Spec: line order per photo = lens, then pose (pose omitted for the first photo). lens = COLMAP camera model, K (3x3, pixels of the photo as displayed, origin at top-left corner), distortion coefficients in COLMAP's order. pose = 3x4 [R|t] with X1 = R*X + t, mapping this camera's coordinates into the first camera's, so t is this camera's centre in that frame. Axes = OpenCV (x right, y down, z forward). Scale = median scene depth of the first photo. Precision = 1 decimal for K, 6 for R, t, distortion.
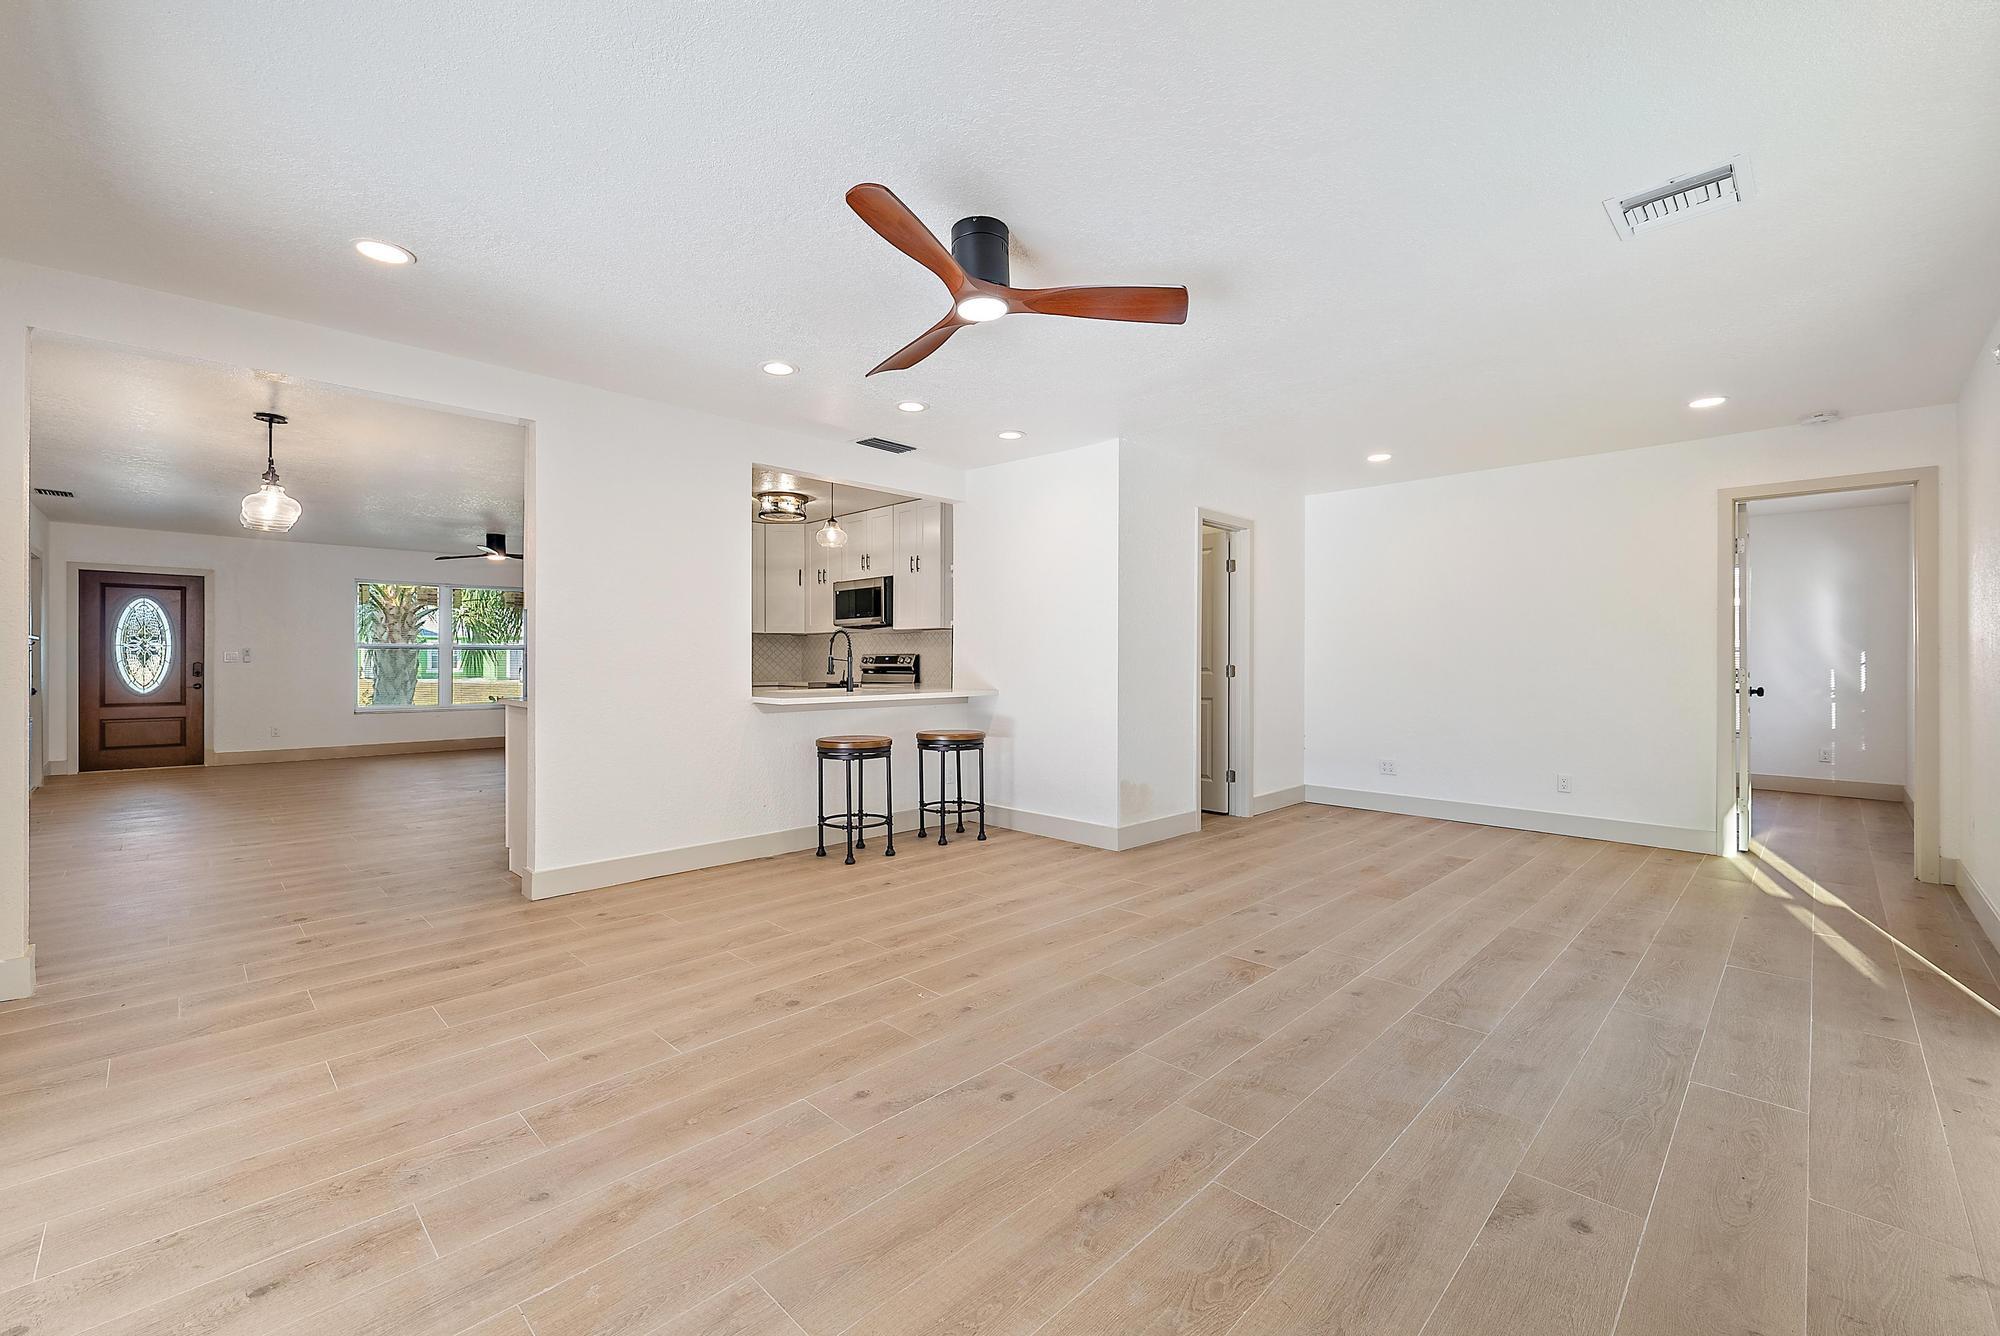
lens RADIAL K [[834.7, 0, 1010.9], [0, 834.7, 663.2], [0, 0, 1]] dist [0.004372, 0.000929]
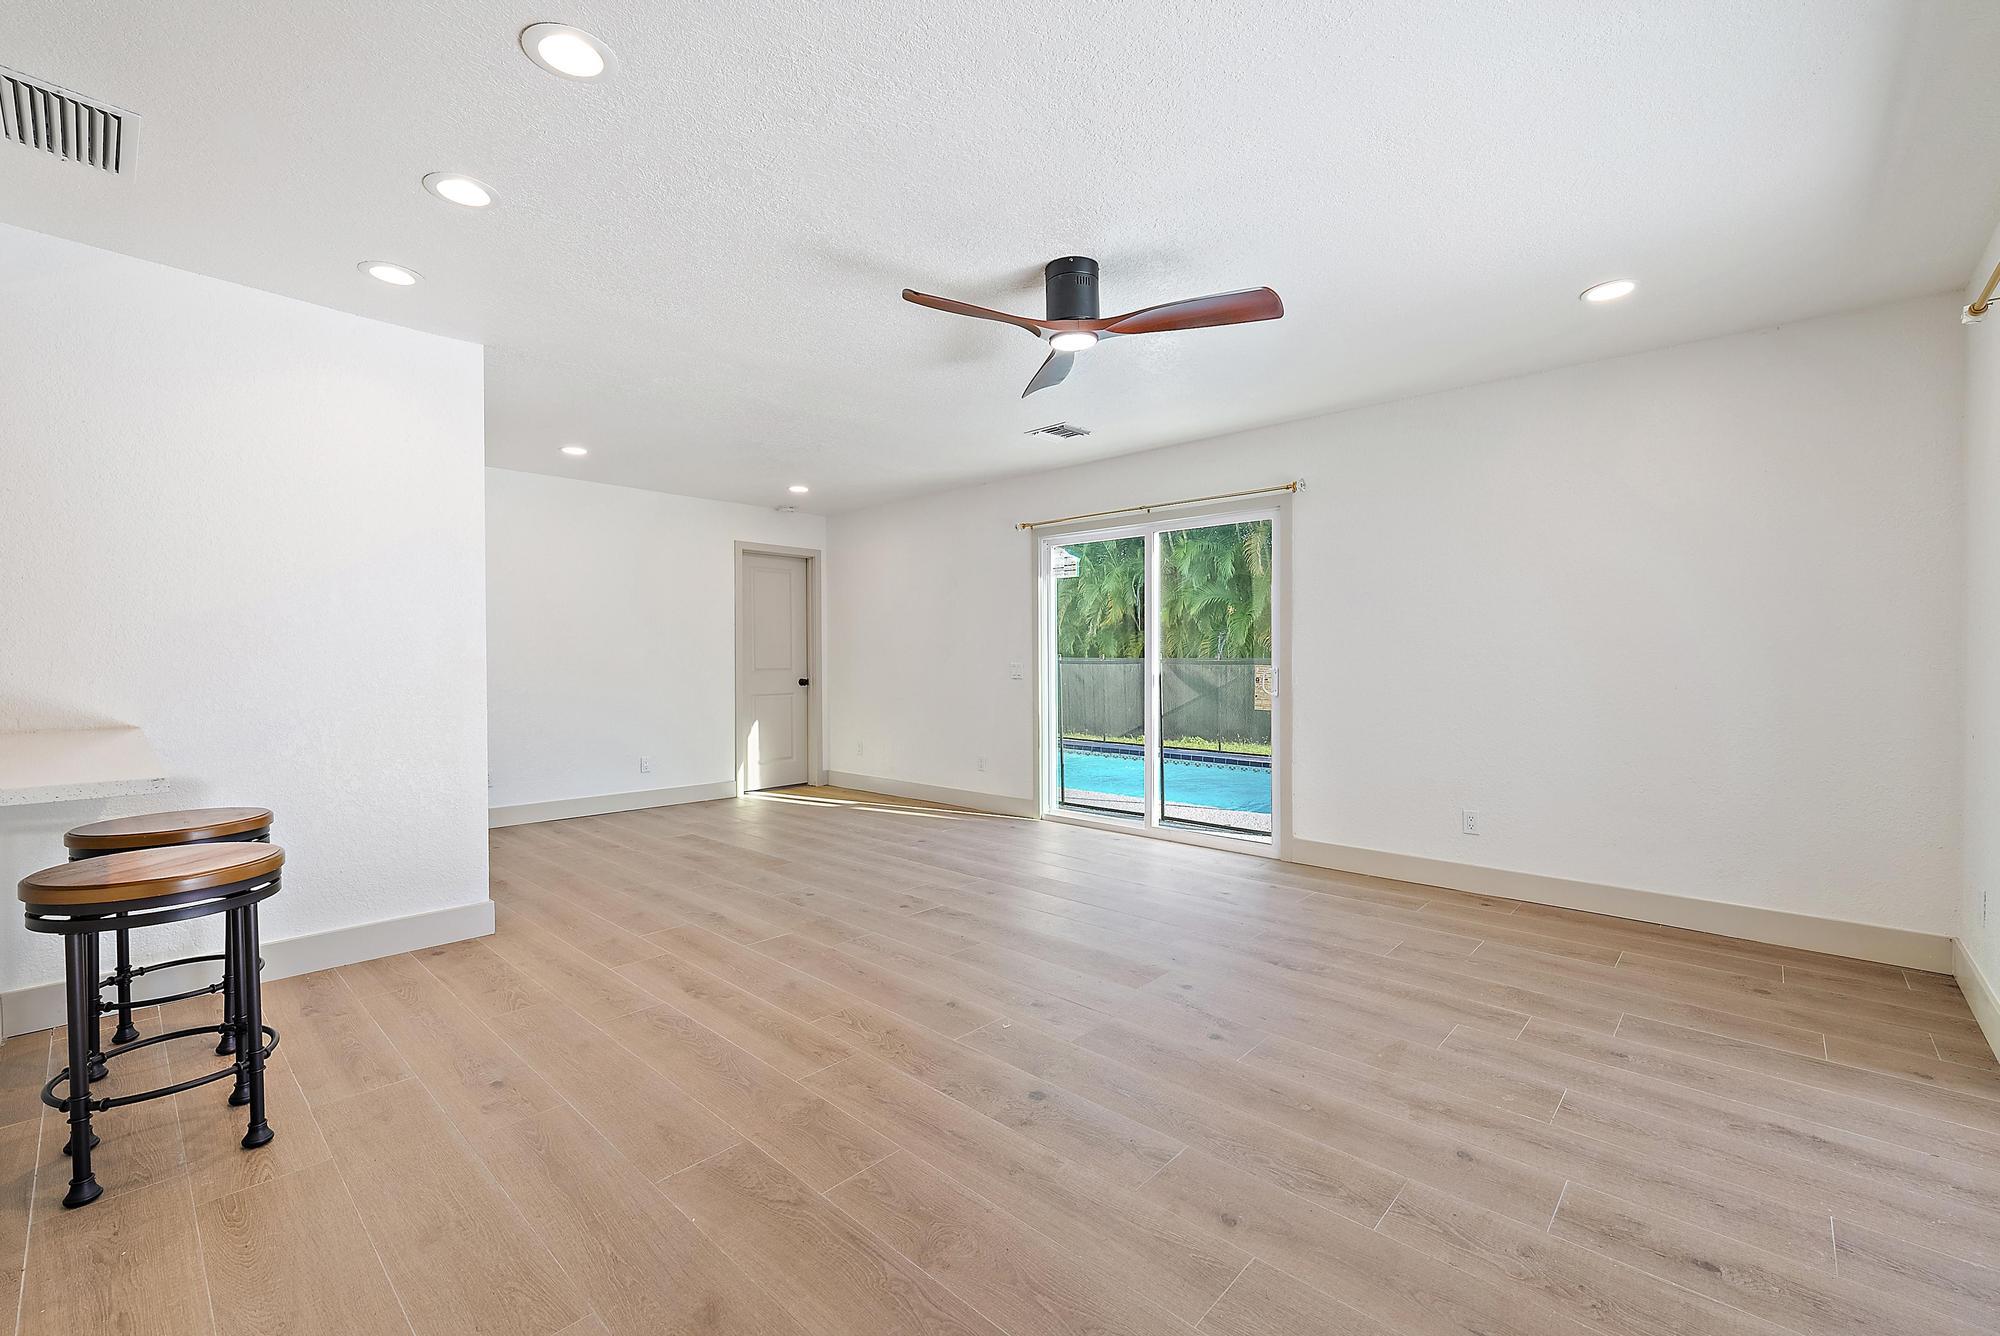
lens RADIAL K [[834.7, 0, 999.2], [0, 834.7, 665.7], [0, 0, 1]] dist [0.004372, 0.000929]
pose [[-0.033999, -0.009106, 0.999380, -0.417439], [0.004298, 0.999948, 0.009258, -0.004419], [-0.999413, 0.004610, -0.033958, 0.420456]]
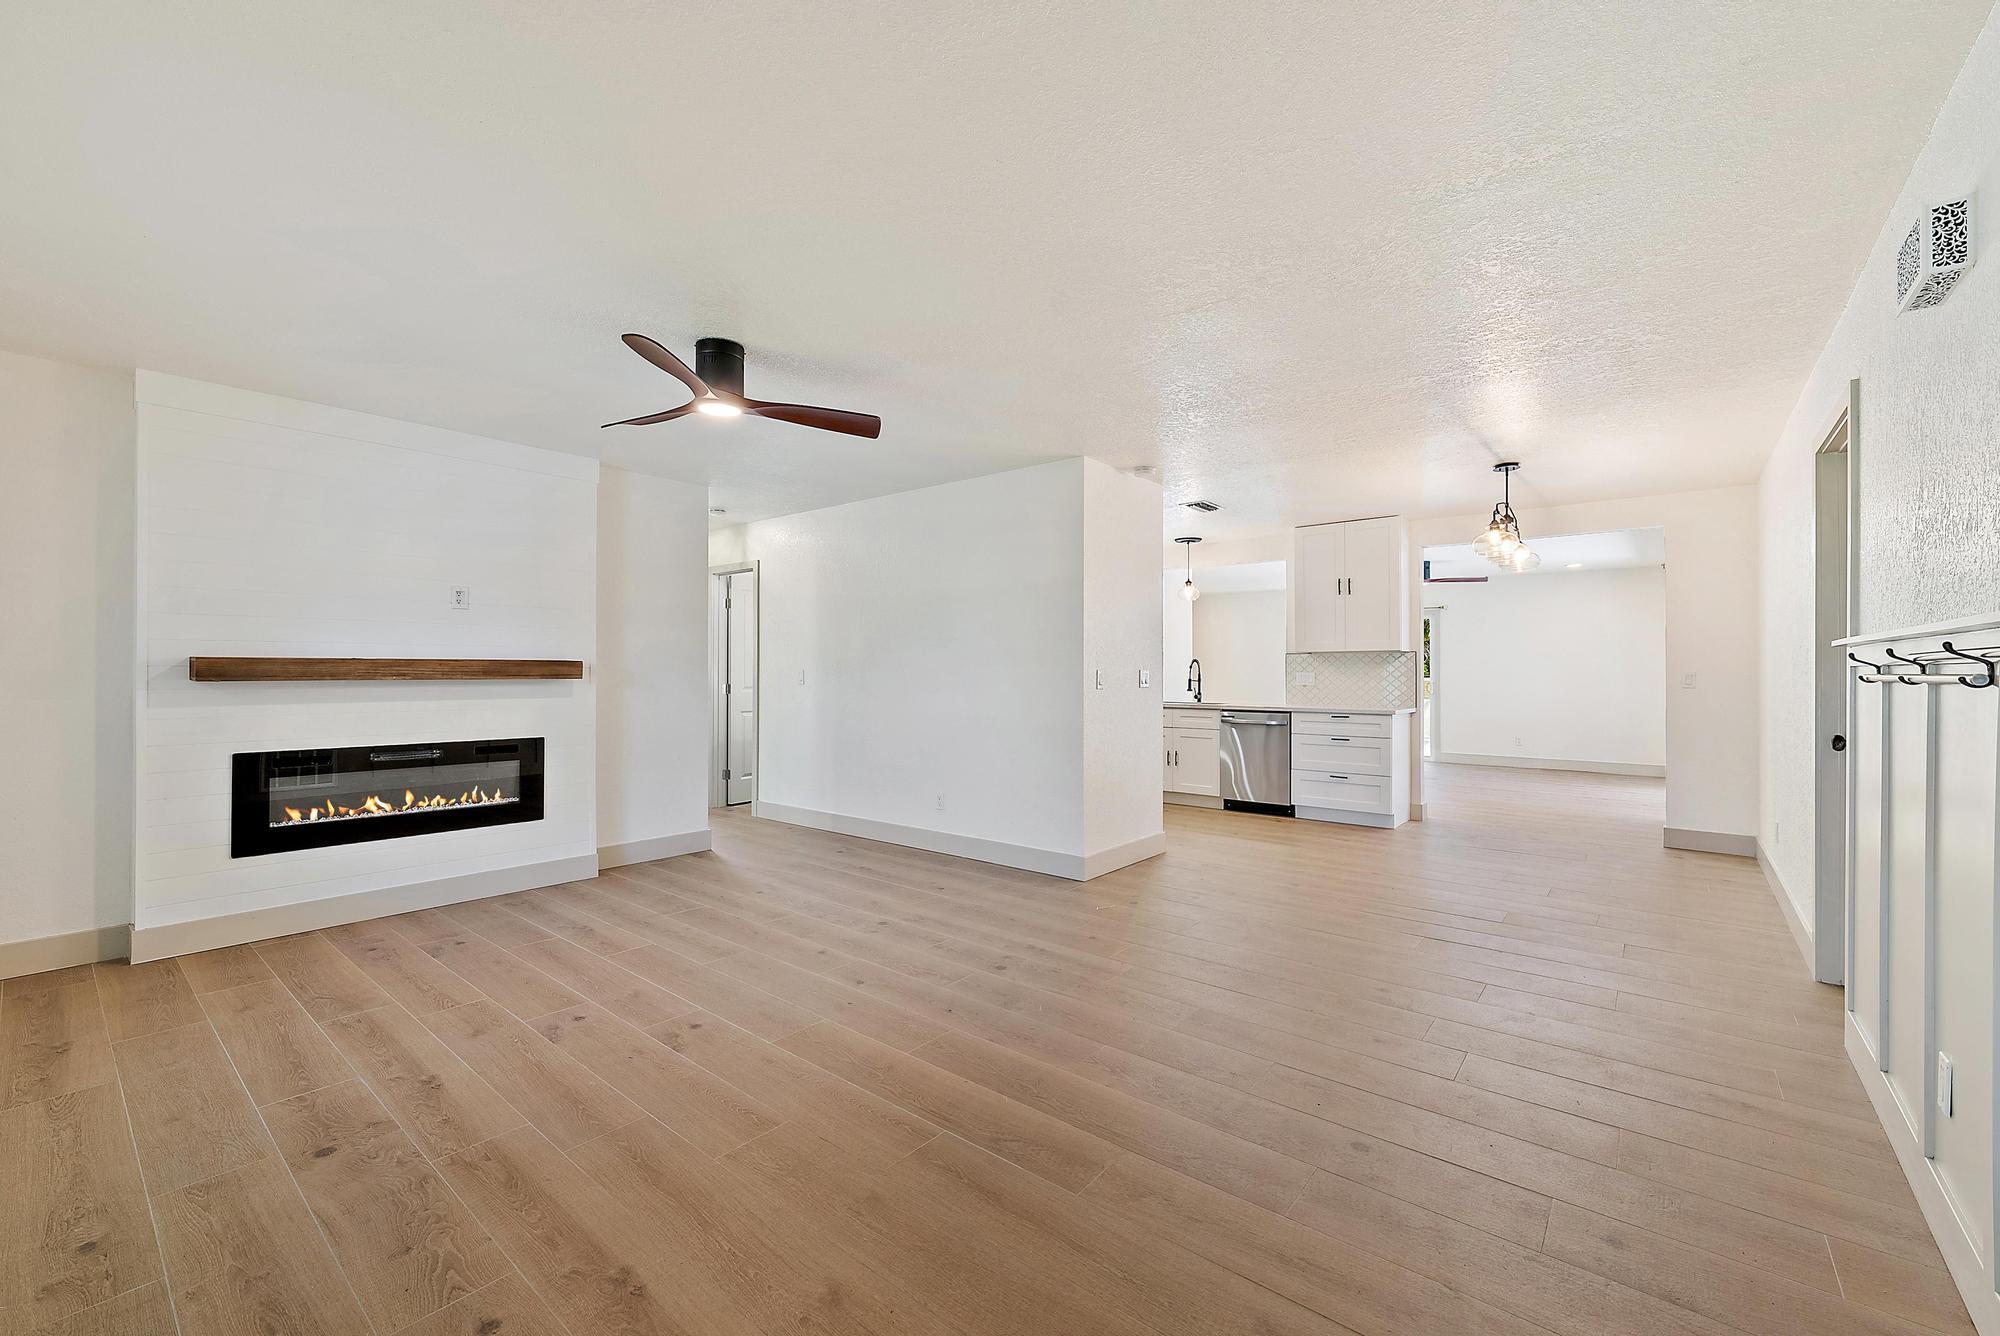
lens RADIAL K [[793.6, 0, 1002.8], [0, 793.6, 662.1], [0, 0, 1]] dist [0.004499, 0.000122]
pose [[-0.088713, 0.014082, 0.995958, -1.223753], [0.002511, 0.999900, -0.013915, -0.014060], [-0.996054, 0.001266, -0.088740, 1.151444]]
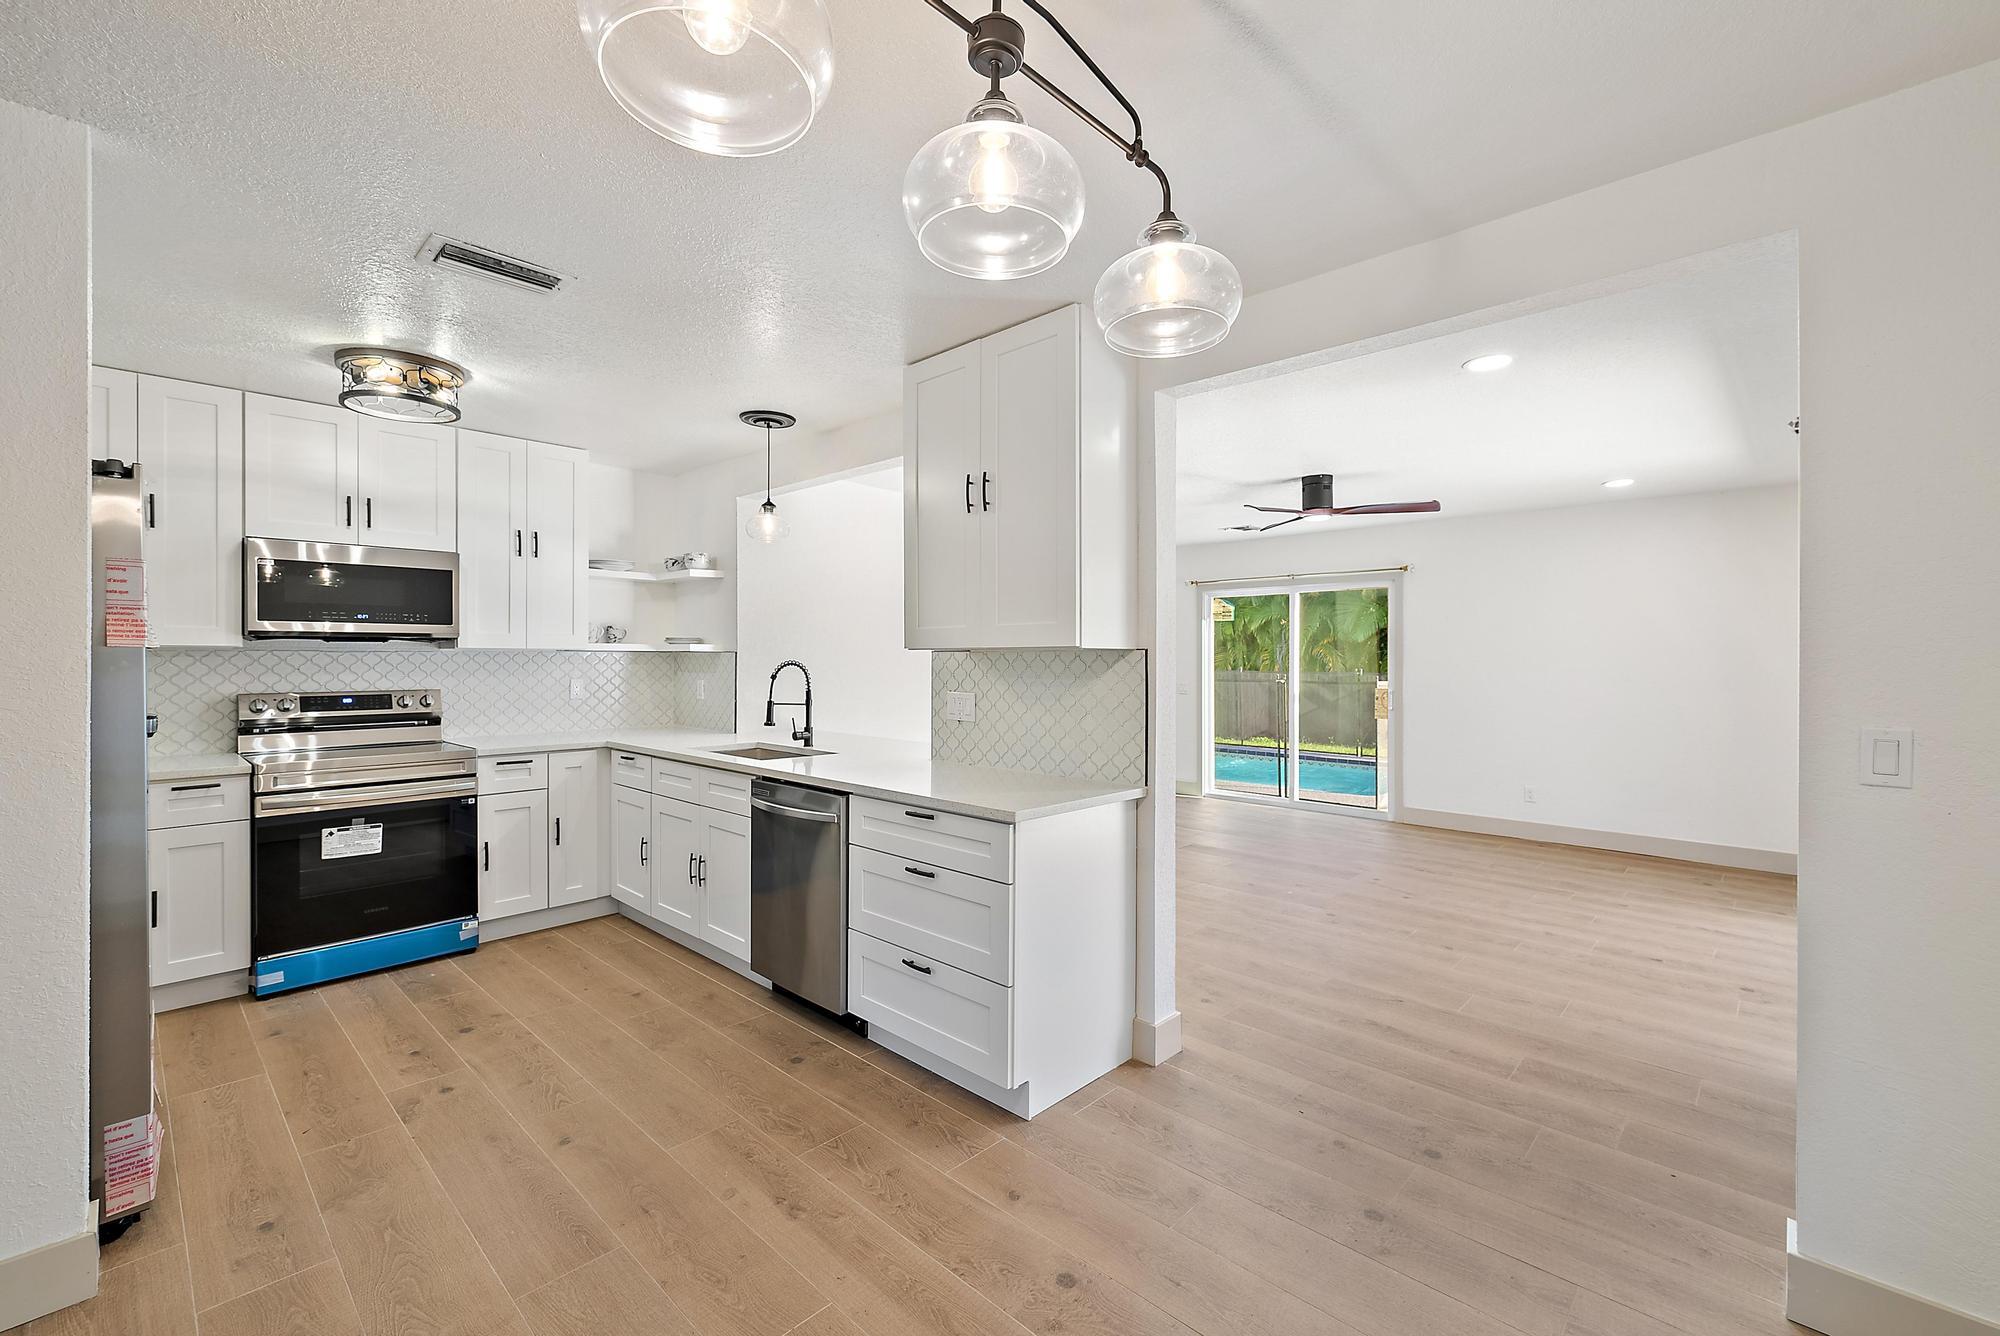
lens RADIAL K [[834.7, 0, 1002.6], [0, 834.7, 658.1], [0, 0, 1]] dist [0.004372, 0.000929]
pose [[-0.021575, -0.000049, 0.999767, -0.732741], [0.000613, 1.000000, 0.000062, -0.034243], [-0.999767, 0.000614, -0.021575, 0.658536]]
